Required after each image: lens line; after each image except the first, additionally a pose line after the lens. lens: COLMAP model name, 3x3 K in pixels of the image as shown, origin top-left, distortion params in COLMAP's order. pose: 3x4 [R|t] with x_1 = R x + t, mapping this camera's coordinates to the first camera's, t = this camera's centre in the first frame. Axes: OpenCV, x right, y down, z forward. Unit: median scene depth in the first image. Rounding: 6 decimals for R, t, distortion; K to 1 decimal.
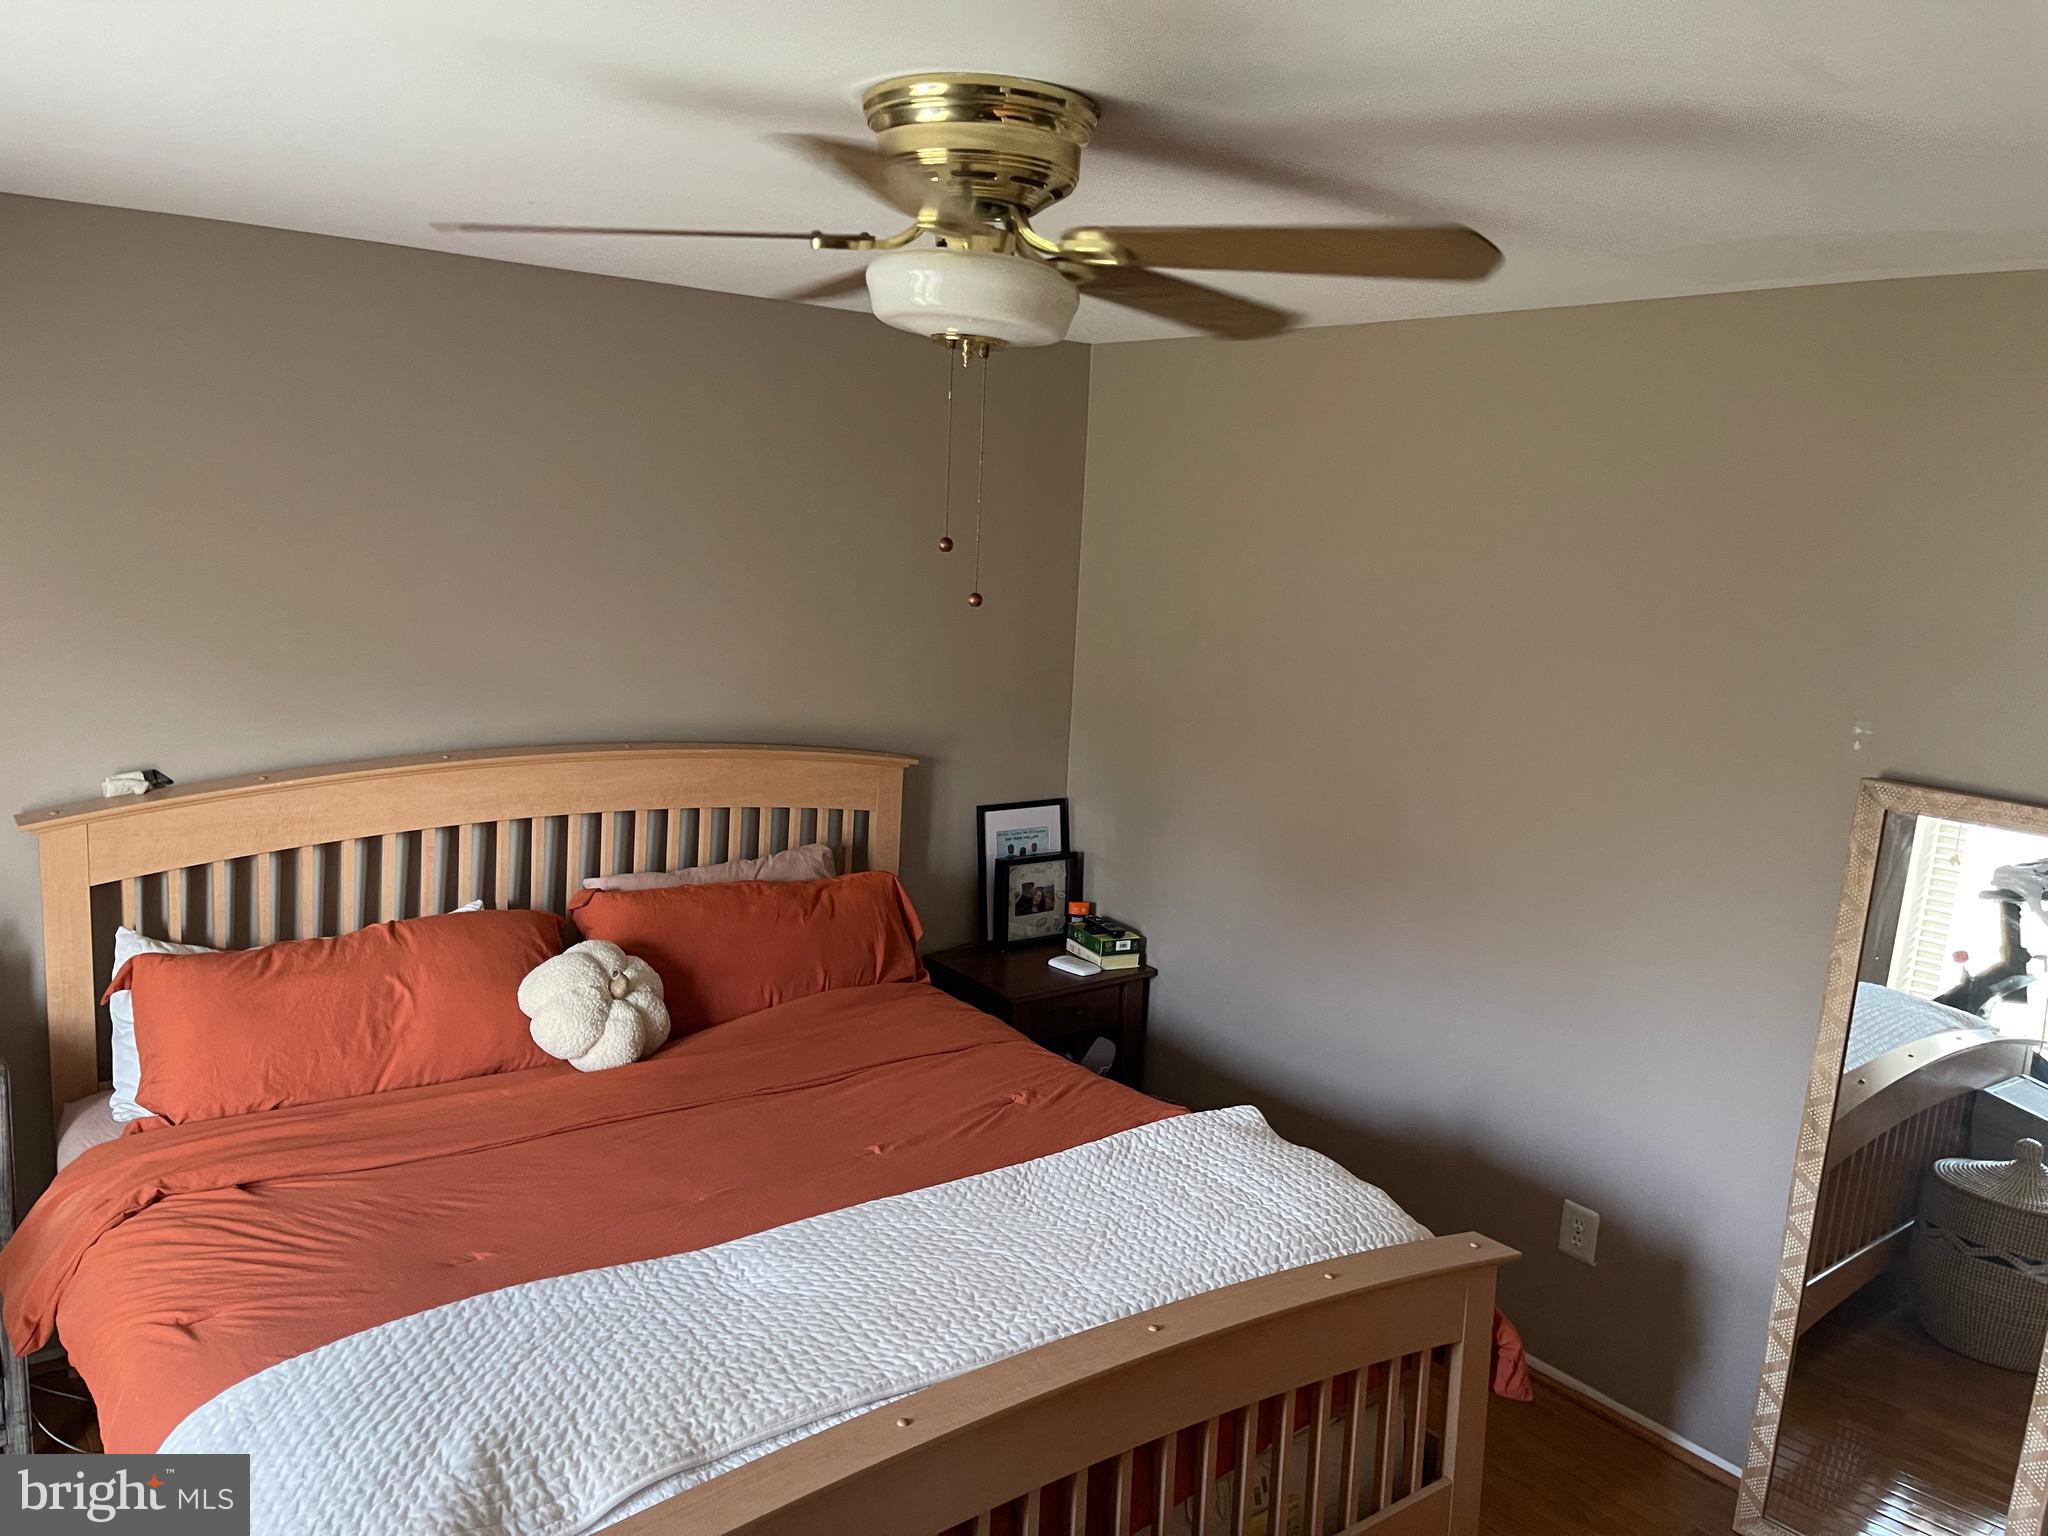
lens RADIAL K [[1553.2, 0, 1024.0], [0, 1553.2, 768.0], [0, 0, 1]] dist [0.038710, -0.005904]
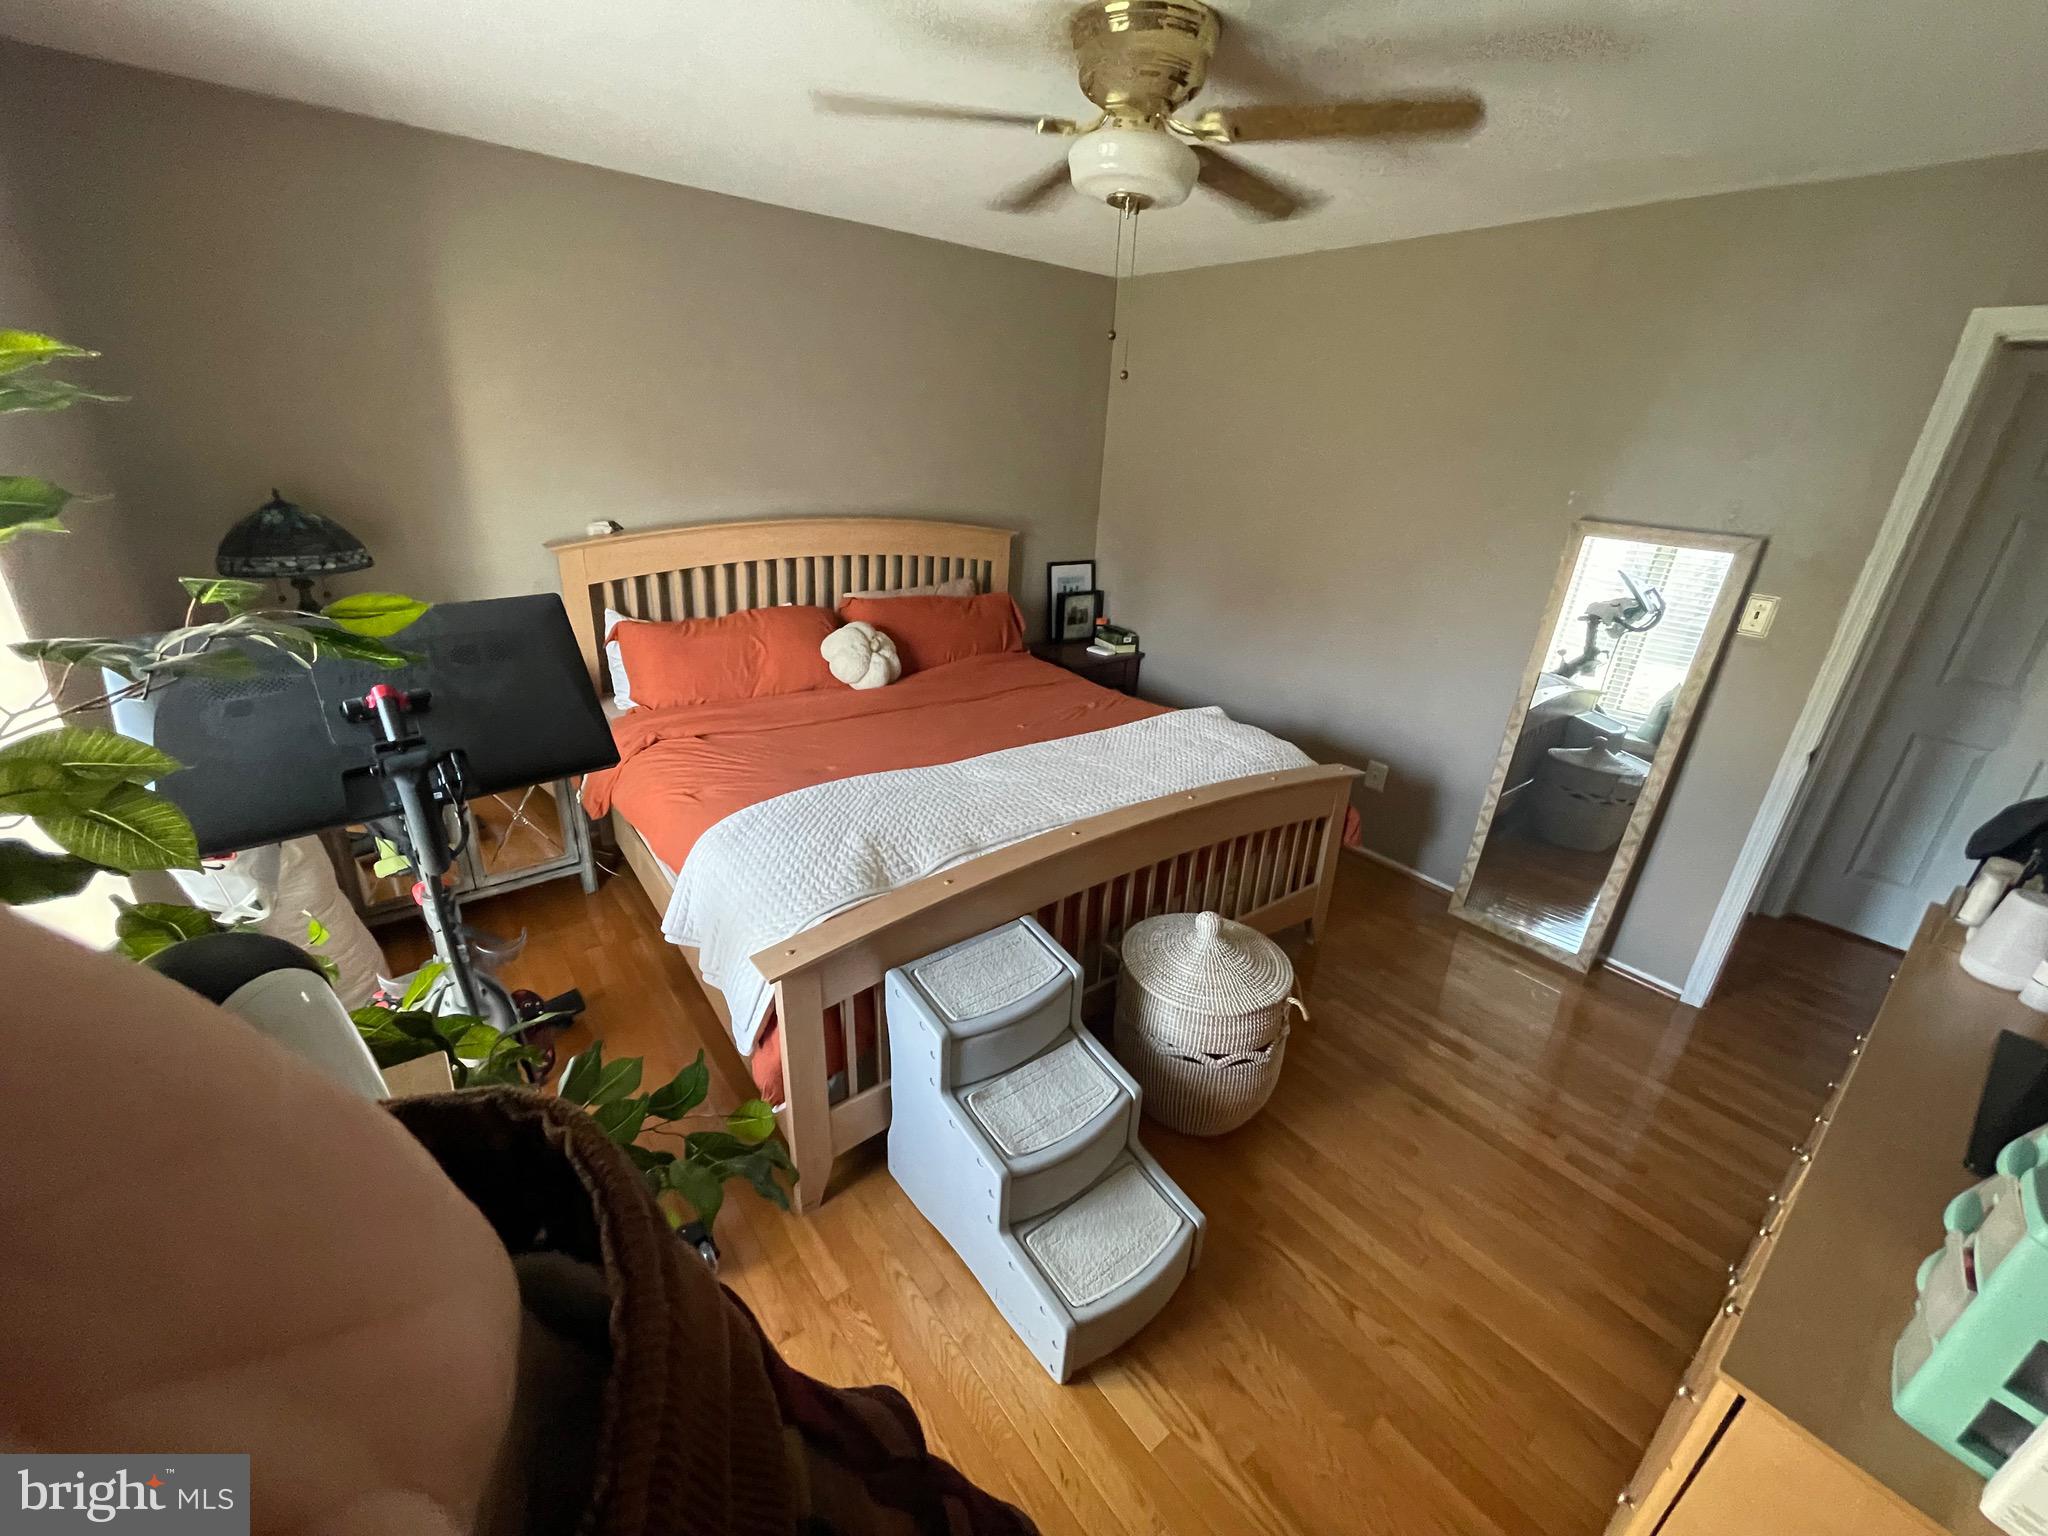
lens RADIAL K [[831.6, 0, 1024.0], [0, 831.6, 768.0], [0, 0, 1]] dist [0.020367, 0.000037]
pose [[0.999952, -0.003432, 0.009144, -0.092658], [0.001446, 0.977918, 0.208986, 0.076225], [-0.009659, -0.208963, 0.977876, 0.004286]]
